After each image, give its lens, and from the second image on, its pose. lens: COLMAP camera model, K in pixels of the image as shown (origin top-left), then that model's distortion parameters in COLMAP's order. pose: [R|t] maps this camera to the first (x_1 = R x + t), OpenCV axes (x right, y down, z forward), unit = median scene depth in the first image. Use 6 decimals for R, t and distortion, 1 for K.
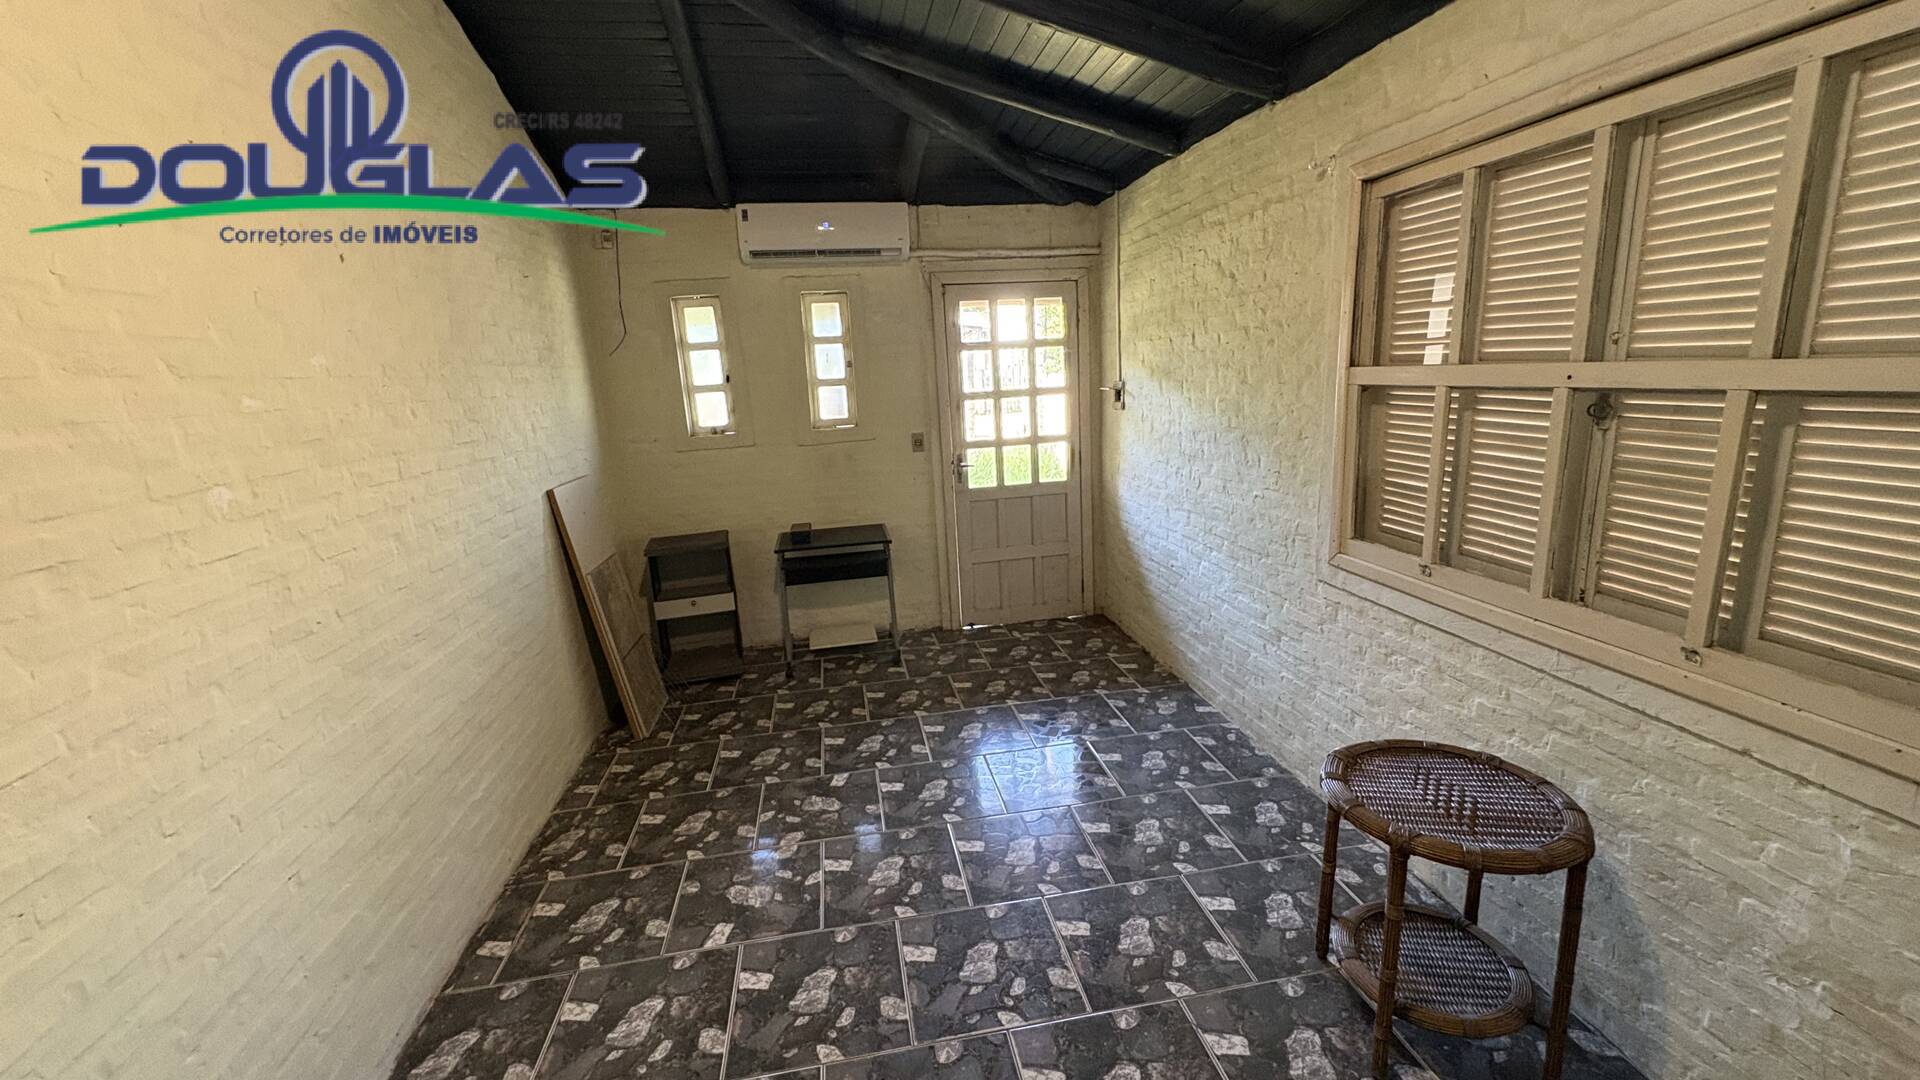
lens RADIAL K [[766.0, 0, 959.2], [0, 766.0, 538.2], [0, 0, 1]] dist [0.000159, 0.000500]
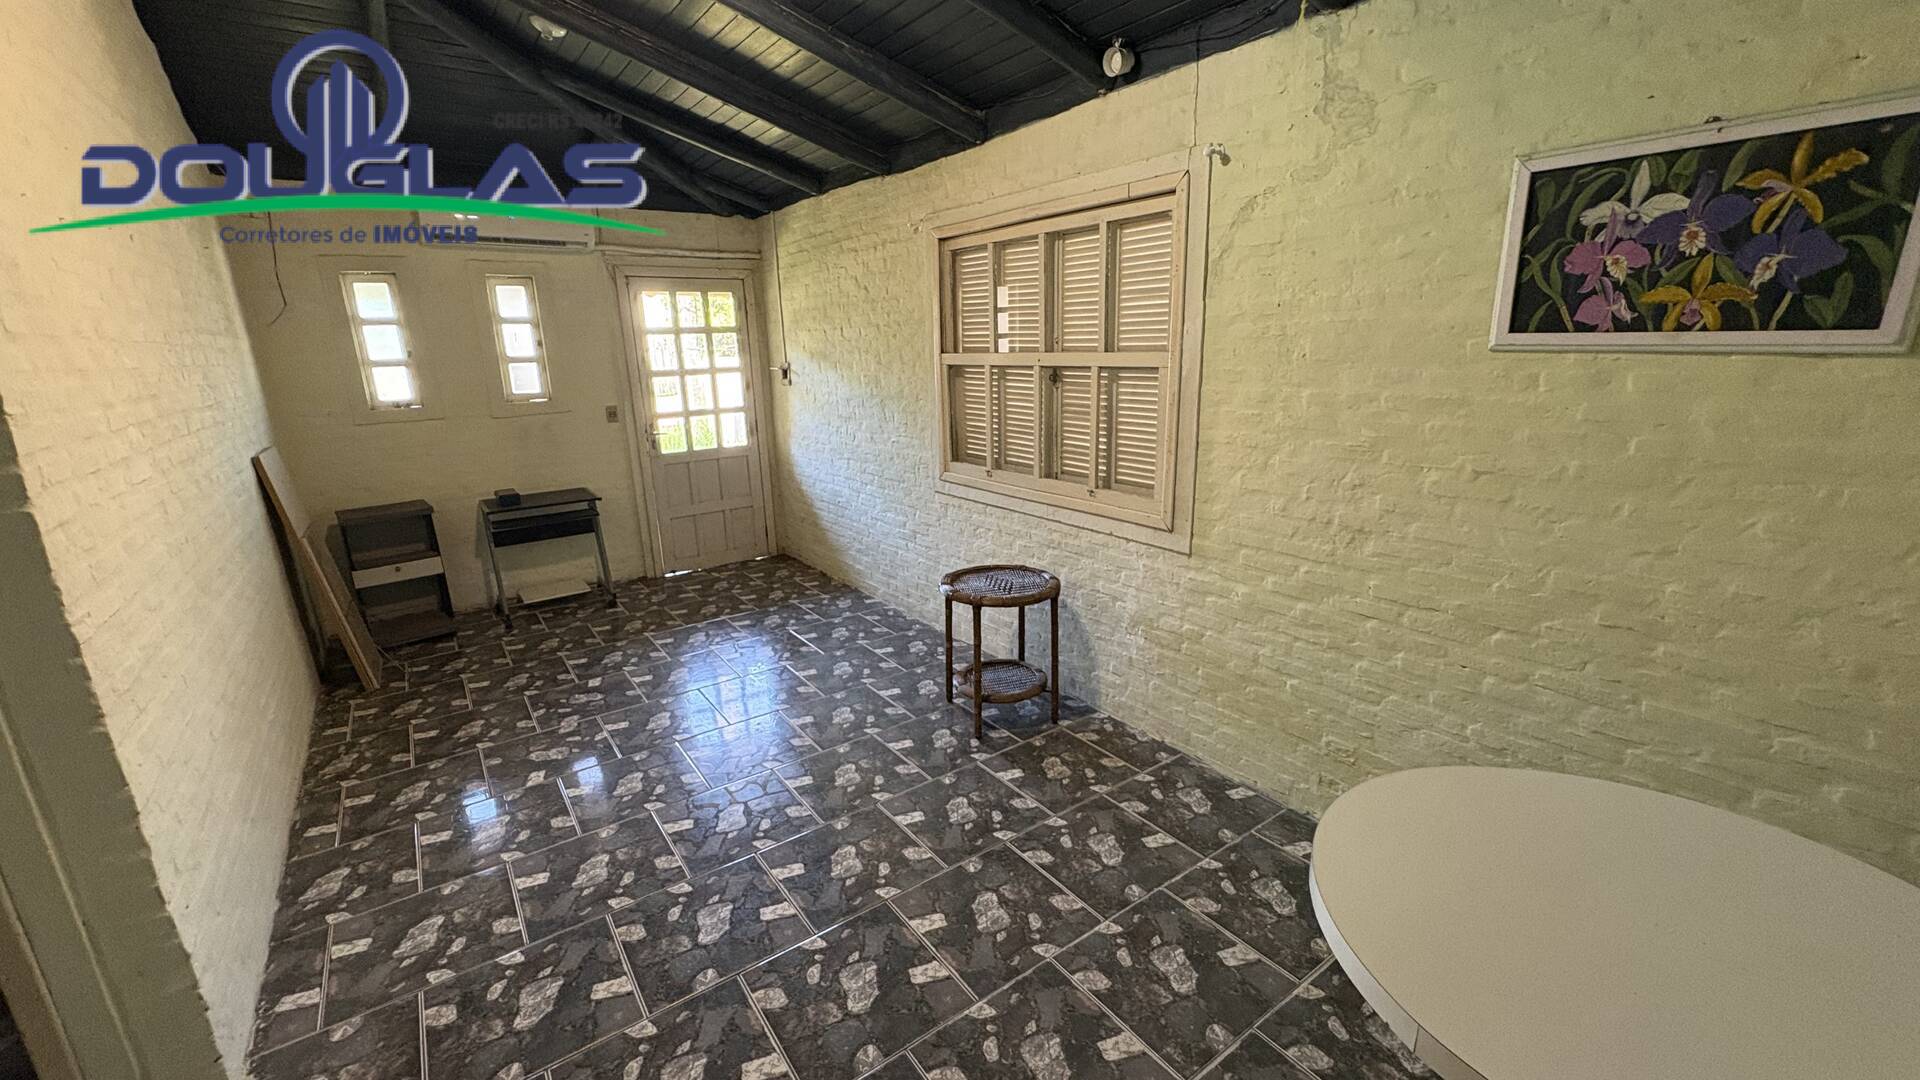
lens RADIAL K [[766.0, 0, 959.2], [0, 766.0, 538.2], [0, 0, 1]] dist [0.000159, 0.000500]
pose [[0.898507, -0.082126, 0.431208, -0.125247], [0.075185, 0.996618, 0.033148, 0.077587], [-0.432472, 0.002637, 0.901643, -0.321611]]
